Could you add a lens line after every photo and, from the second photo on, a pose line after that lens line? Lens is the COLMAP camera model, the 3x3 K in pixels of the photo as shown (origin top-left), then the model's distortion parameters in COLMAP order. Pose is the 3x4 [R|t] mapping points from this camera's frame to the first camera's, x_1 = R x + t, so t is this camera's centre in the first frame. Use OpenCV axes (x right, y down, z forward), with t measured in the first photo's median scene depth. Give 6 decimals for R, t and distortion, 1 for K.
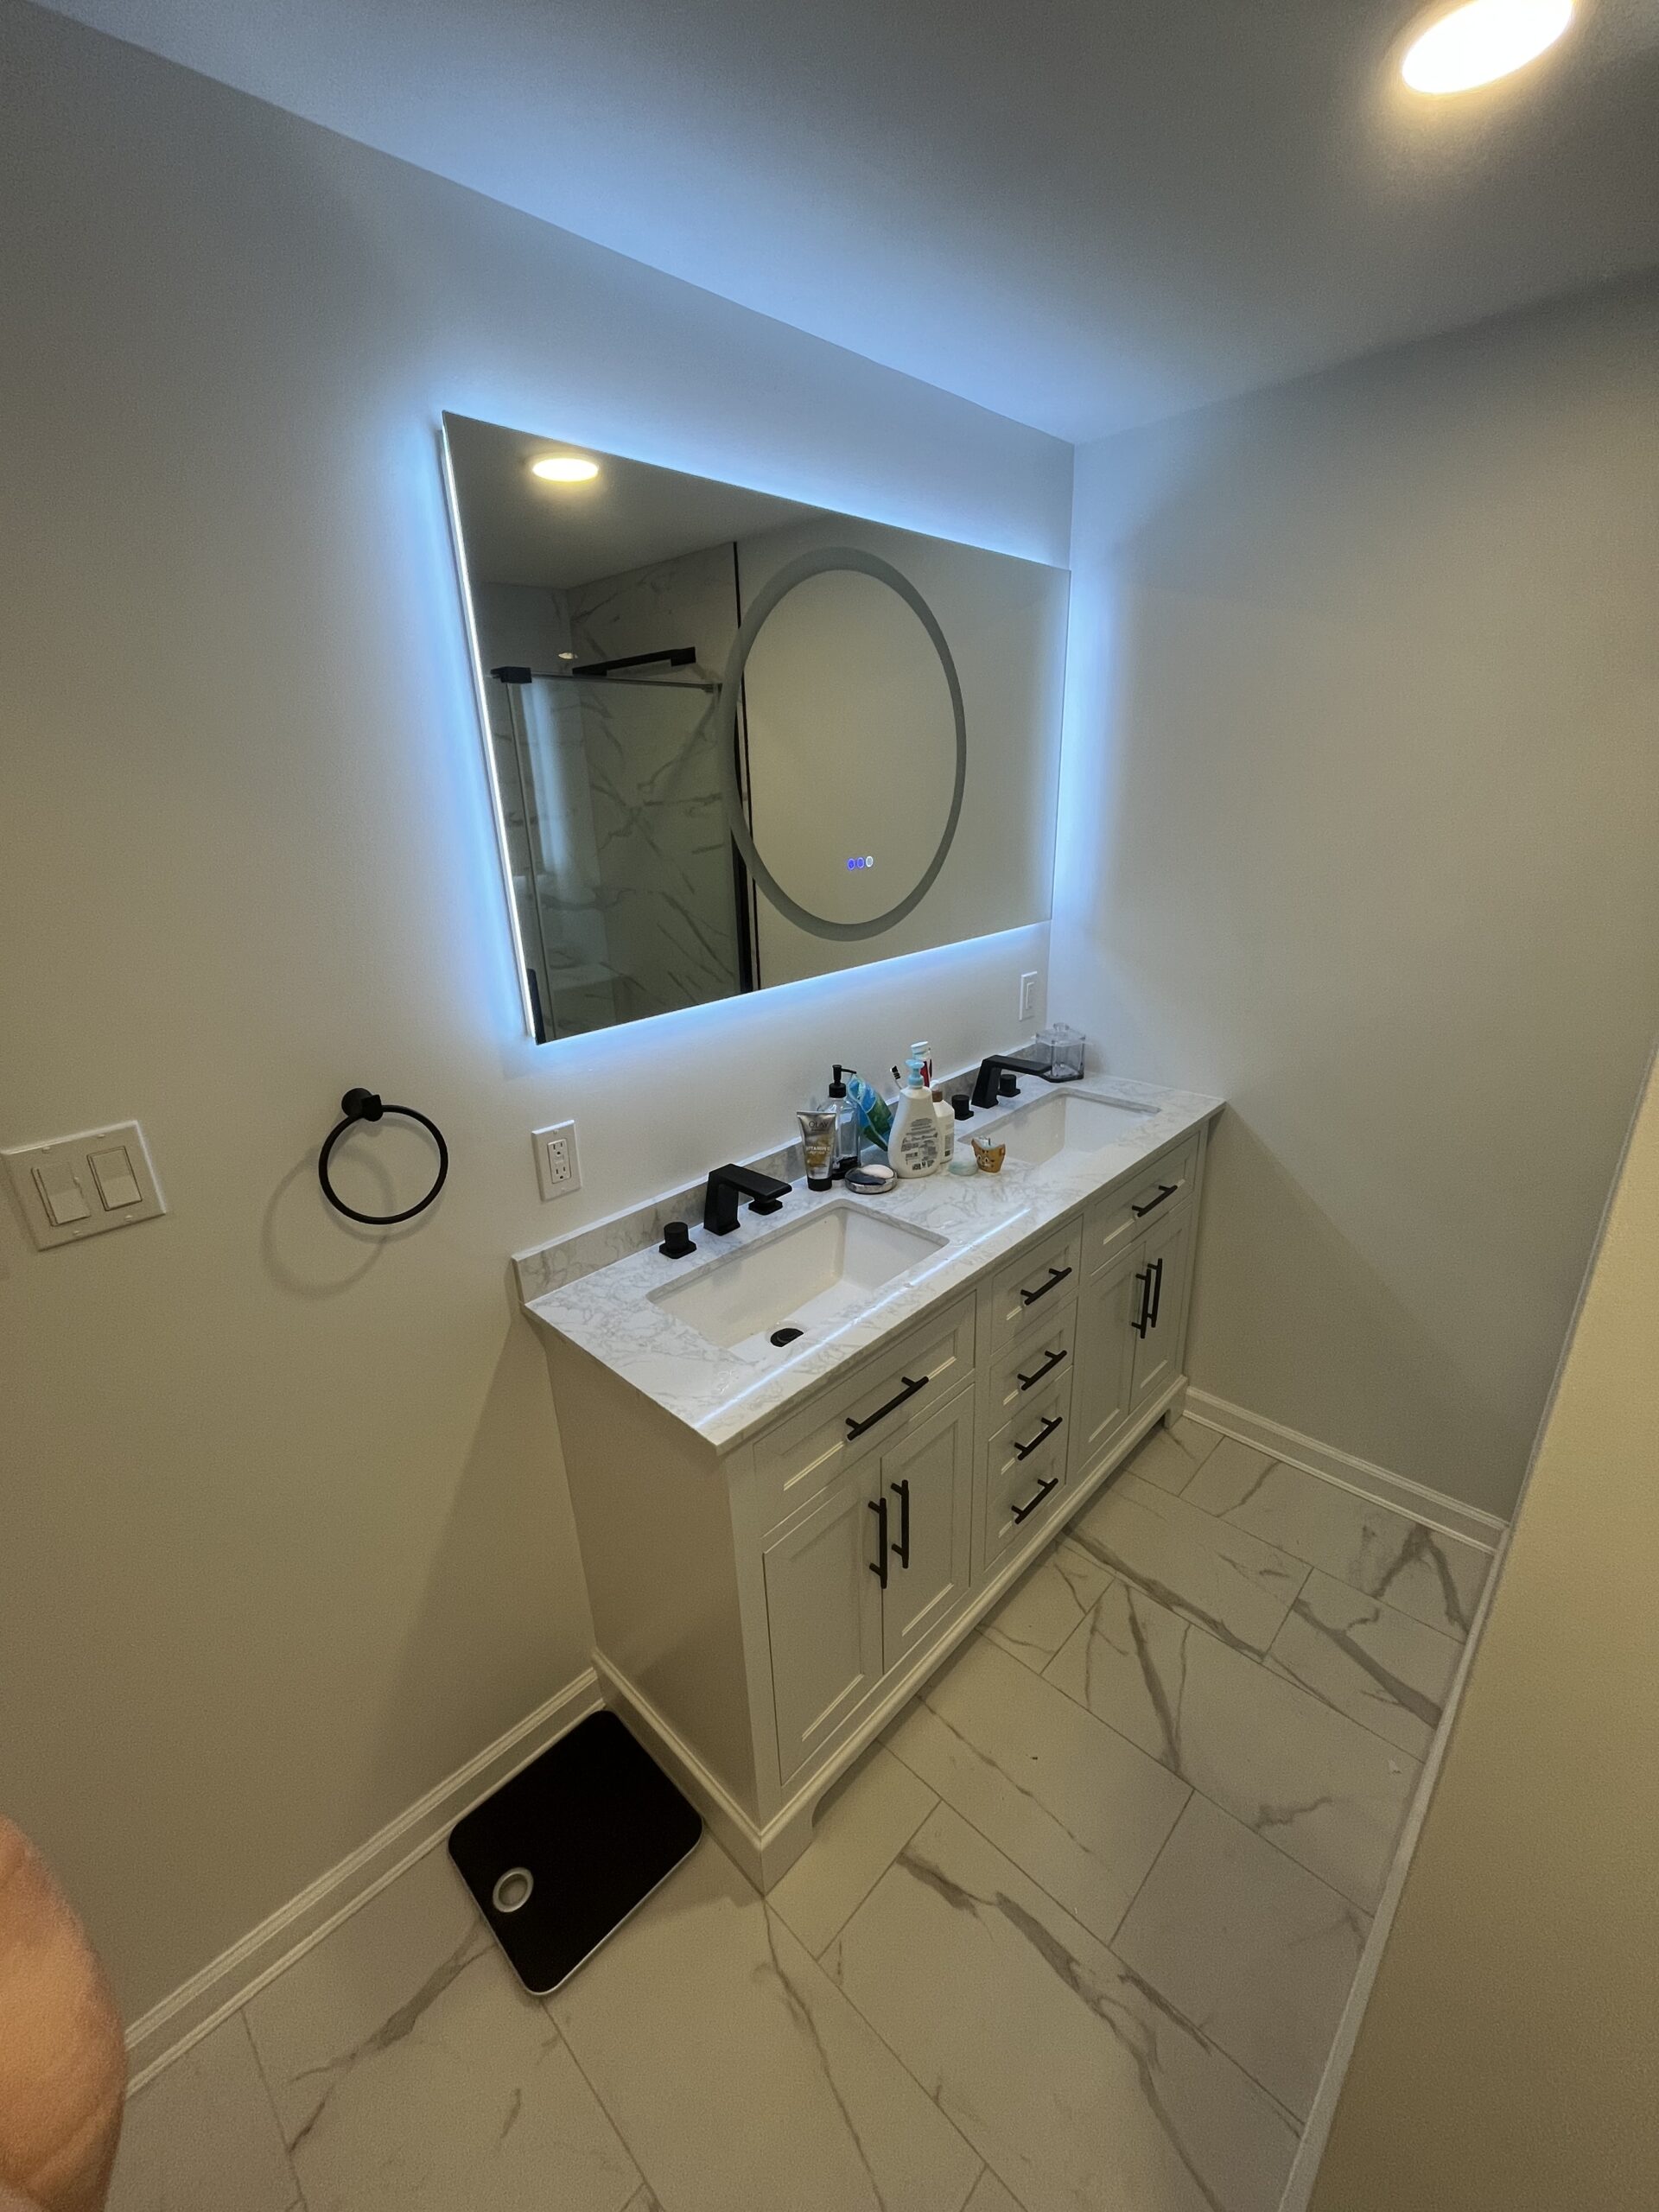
lens RADIAL K [[894.3, 0, 830.2], [0, 894.3, 1103.2], [0, 0, 1]] dist [-0.002806, 0.000108]
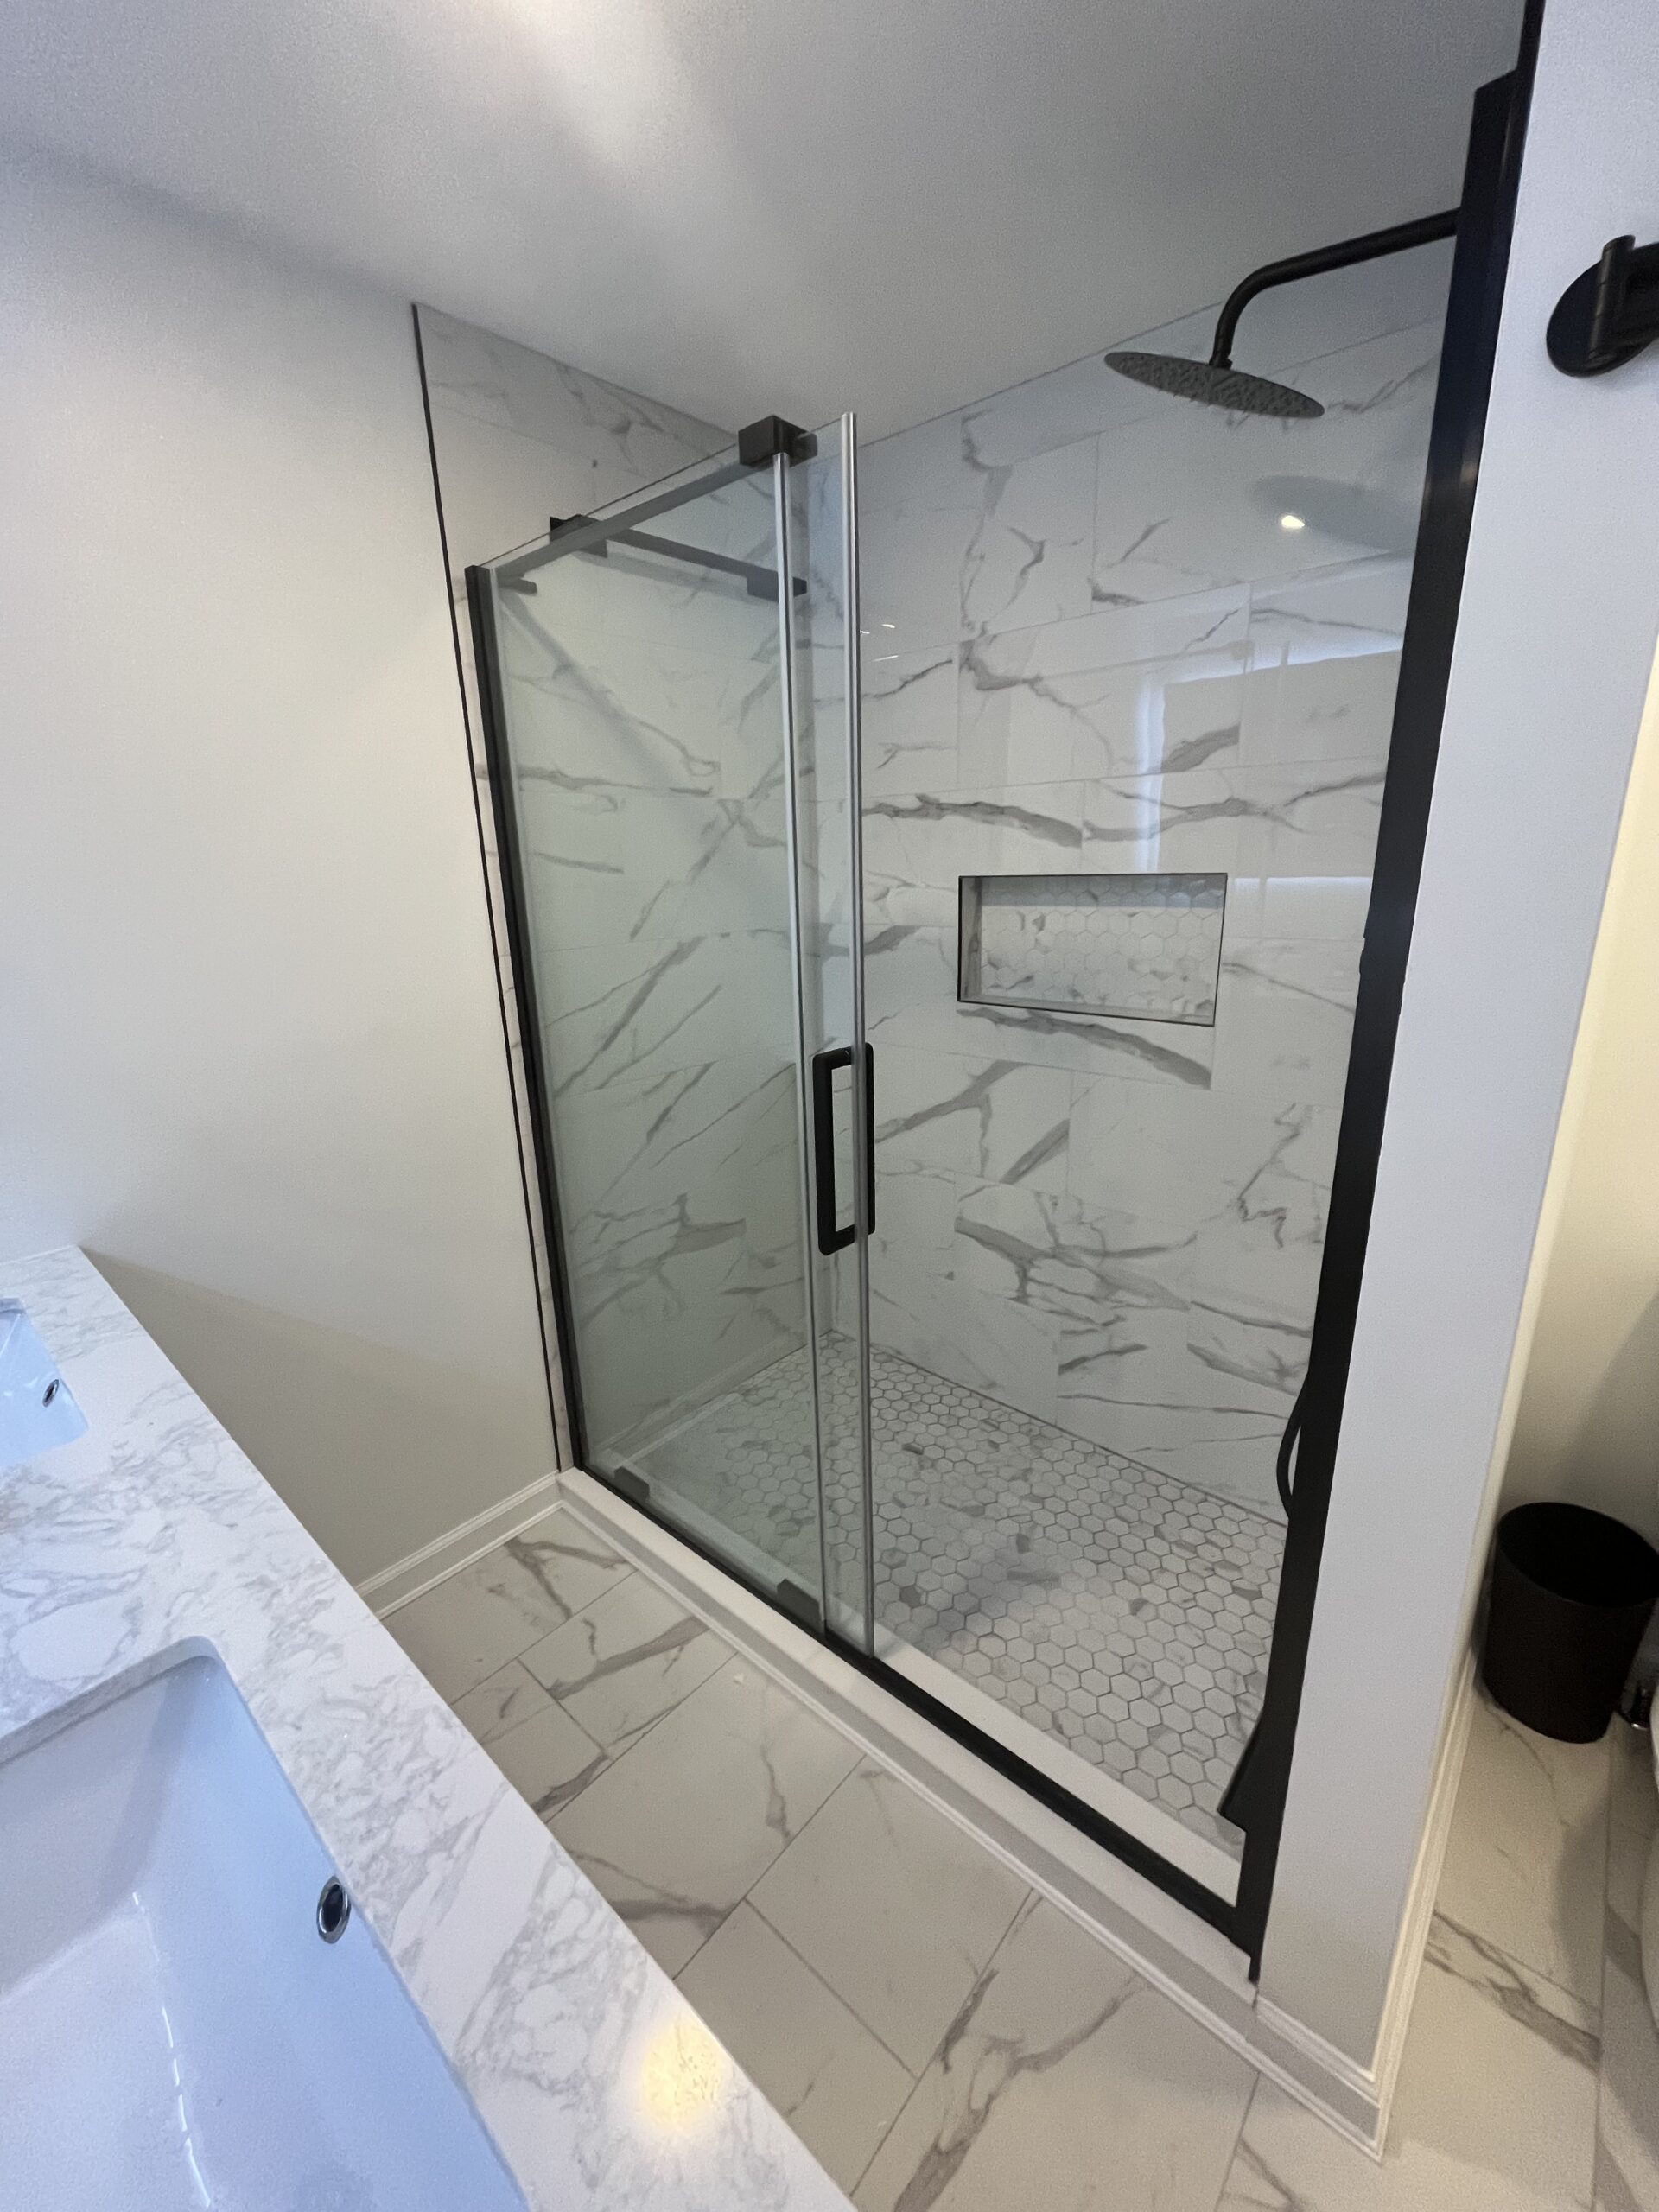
lens RADIAL K [[894.3, 0, 830.4], [0, 894.3, 1104.6], [0, 0, 1]] dist [-0.002806, 0.000108]
pose [[-0.046599, -0.233980, 0.971124, -0.211154], [0.365954, 0.900592, 0.234546, -0.056840], [-0.929465, 0.366316, 0.043660, 0.572790]]
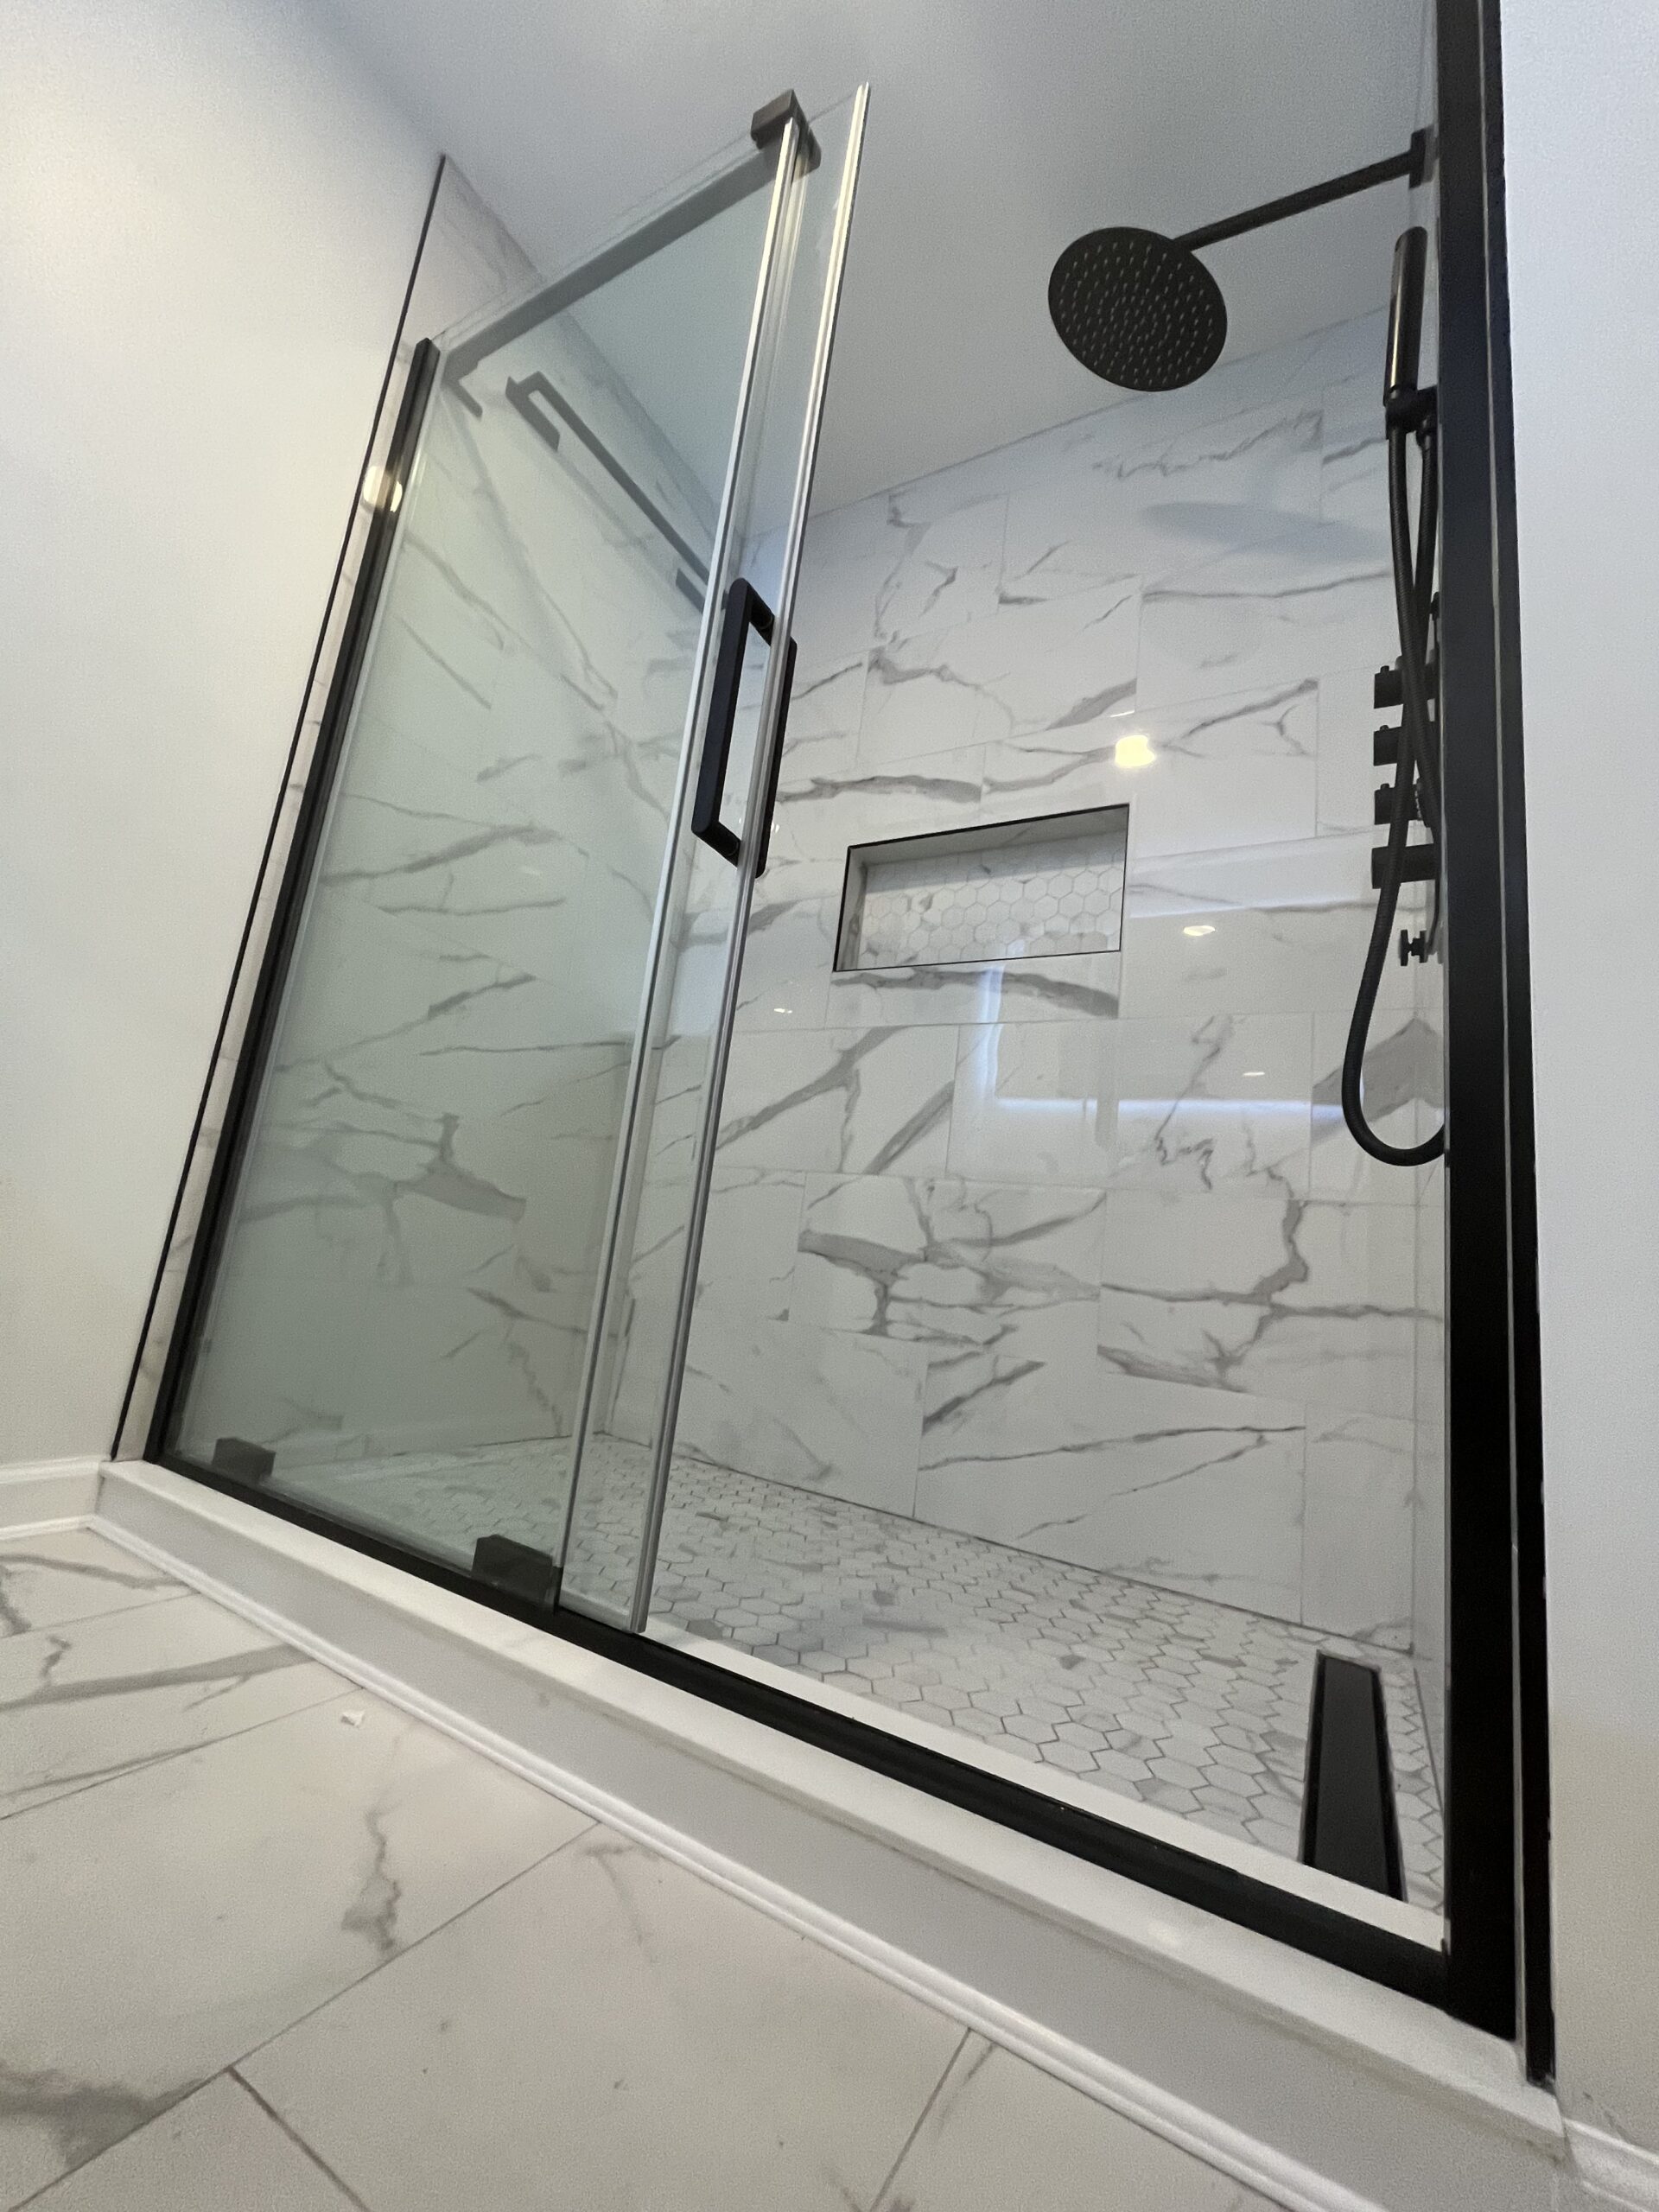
lens RADIAL K [[894.3, 0, 828.8], [0, 894.3, 1106.4], [0, 0, 1]] dist [-0.002806, 0.000108]
pose [[-0.256636, 0.179555, 0.949683, 0.008903], [0.222525, 0.967171, -0.122728, 0.494274], [-0.940543, 0.179832, -0.288166, 0.774303]]
